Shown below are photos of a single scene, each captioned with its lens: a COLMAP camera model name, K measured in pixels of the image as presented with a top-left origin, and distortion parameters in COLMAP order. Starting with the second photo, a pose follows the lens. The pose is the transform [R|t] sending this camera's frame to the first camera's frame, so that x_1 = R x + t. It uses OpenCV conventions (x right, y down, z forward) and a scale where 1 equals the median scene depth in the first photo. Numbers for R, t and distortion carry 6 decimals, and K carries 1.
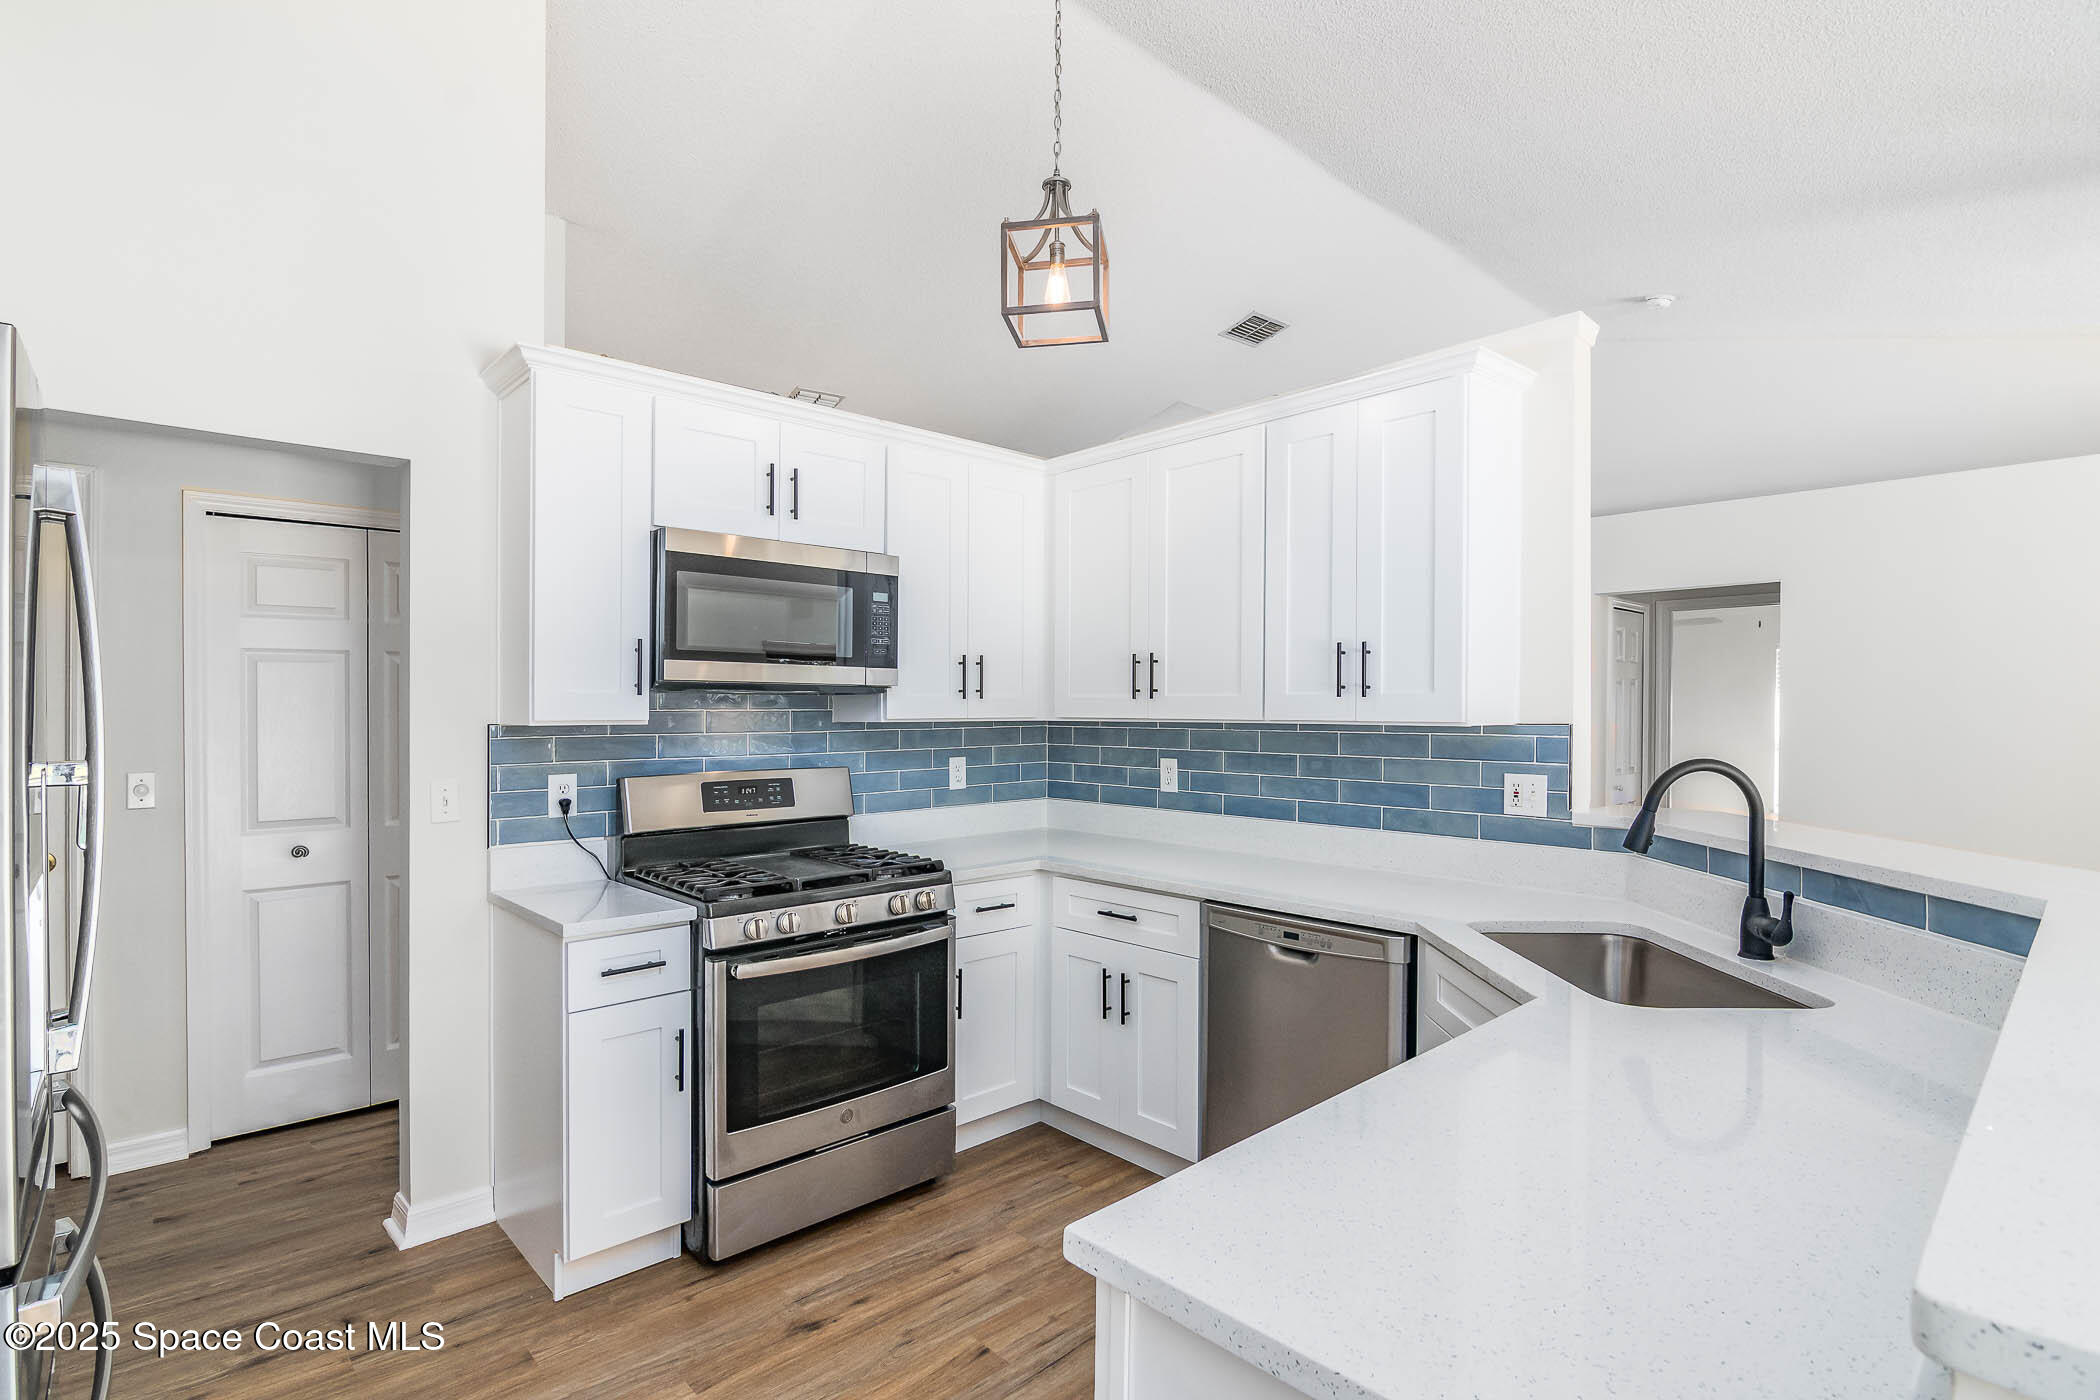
lens RADIAL K [[1024.8, 0, 1034.7], [0, 1024.8, 701.2], [0, 0, 1]] dist [-0.005470, -0.001586]
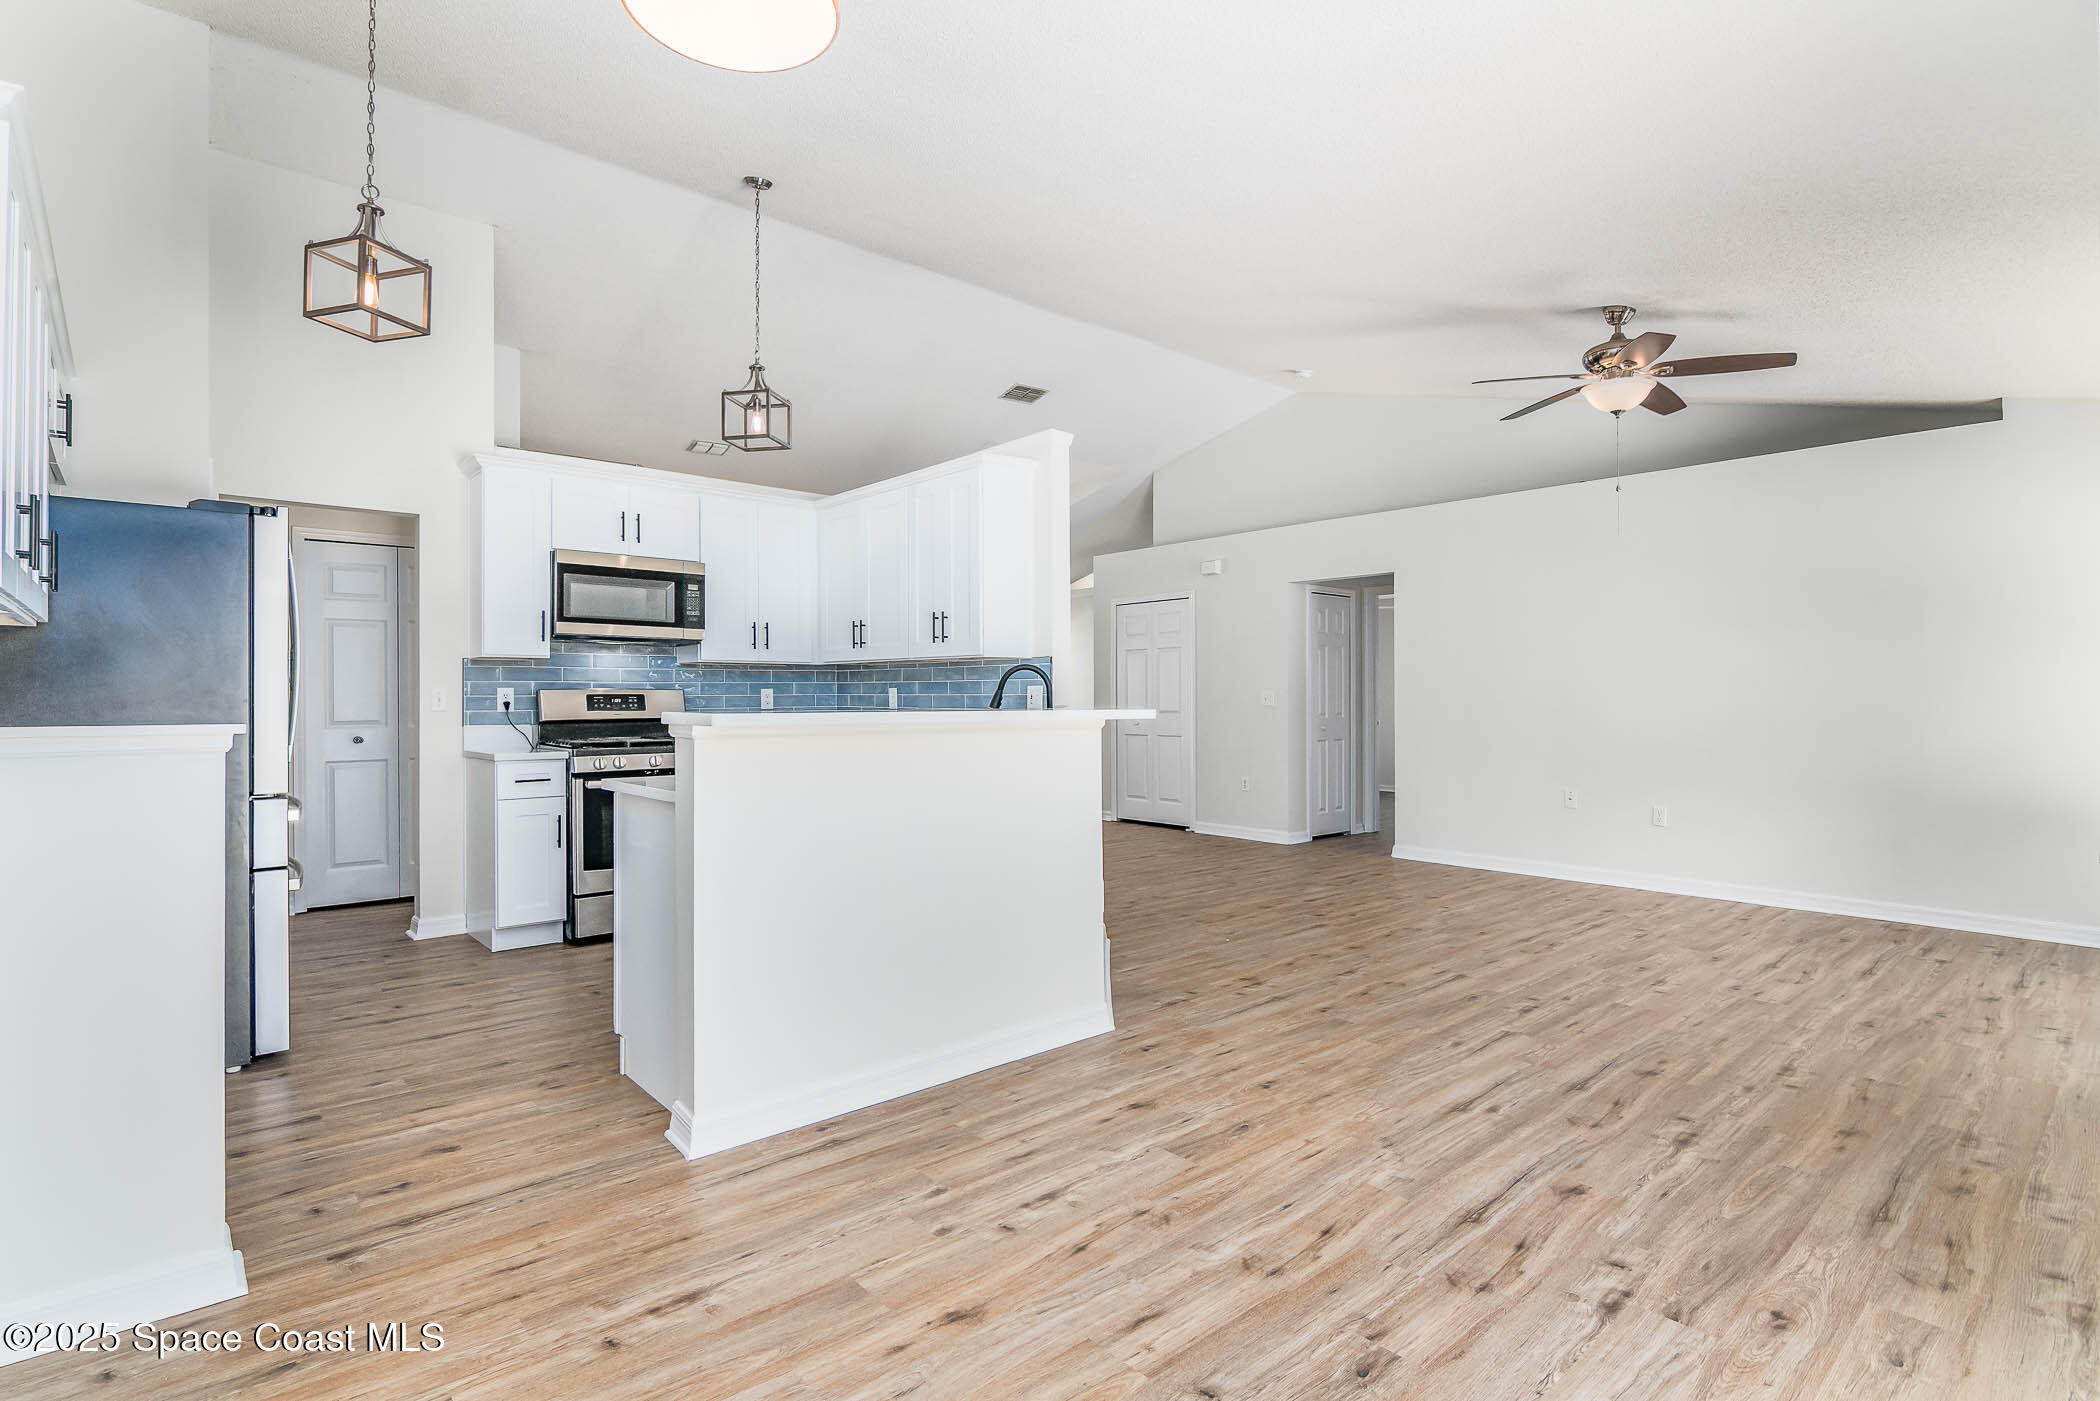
lens RADIAL K [[1013.4, 0, 1029.6], [0, 1013.4, 692.4], [0, 0, 1]] dist [-0.005915, -0.001492]
pose [[0.999745, 0.000098, -0.022590, 0.464485], [-0.000009, 0.999992, 0.003911, 0.069475], [0.022590, -0.003910, 0.999737, -0.700008]]
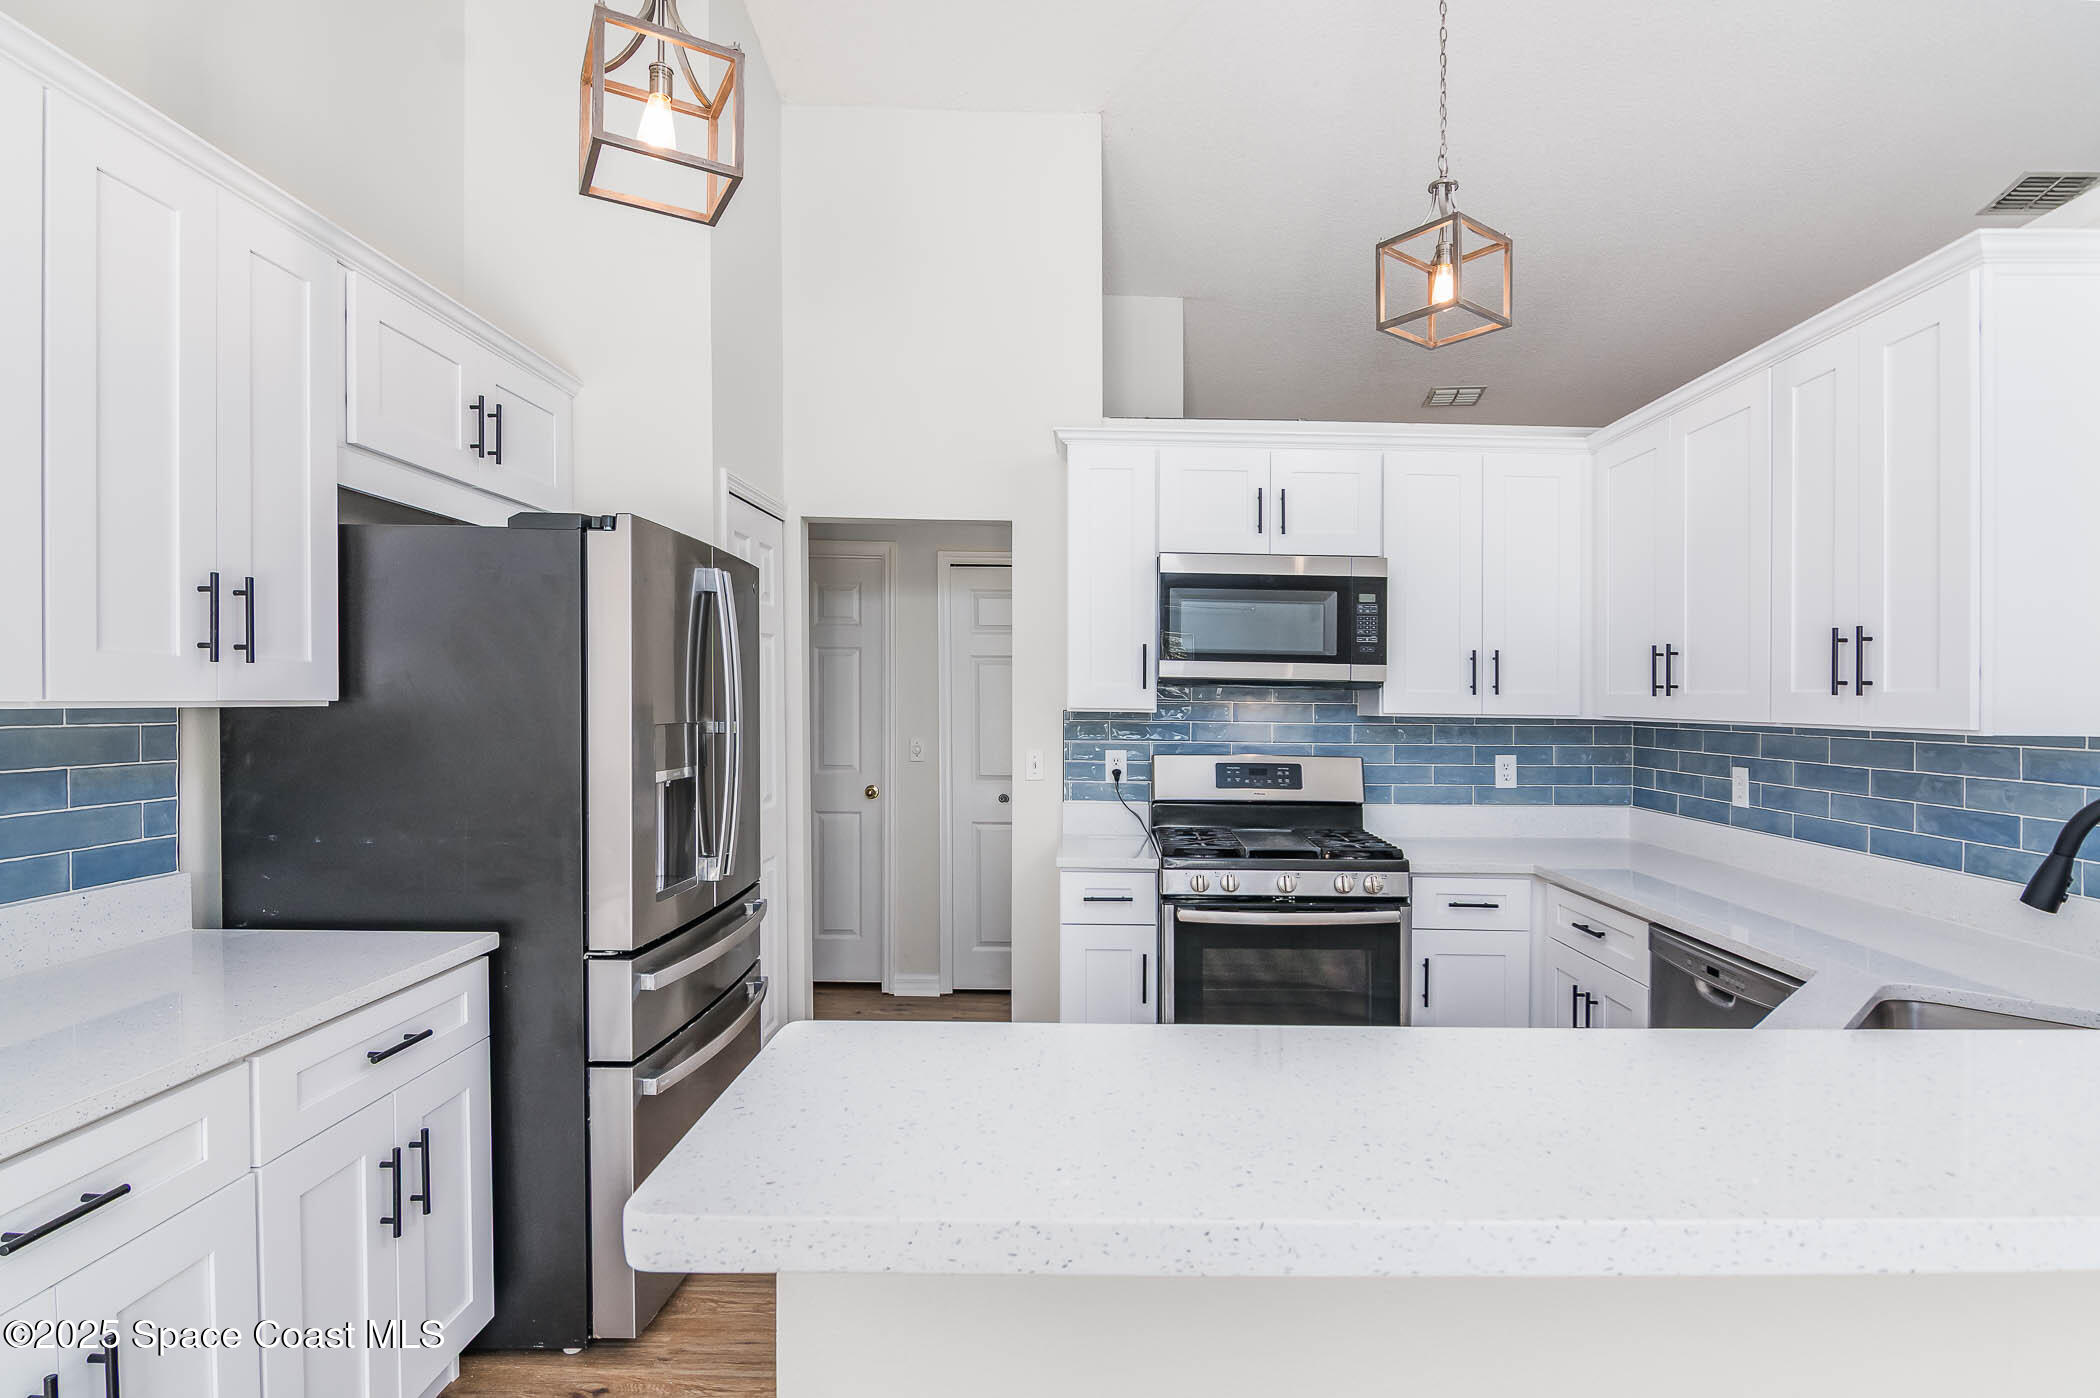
lens RADIAL K [[1055.1, 0, 1101.1], [0, 1055.1, 701.5], [0, 0, 1]] dist [-0.000574, -0.000976]
pose [[0.747961, 0.012826, -0.663618, 0.384093], [-0.010536, 0.999917, 0.007451, 0.000565], [0.663659, 0.001419, 0.748034, -0.003868]]
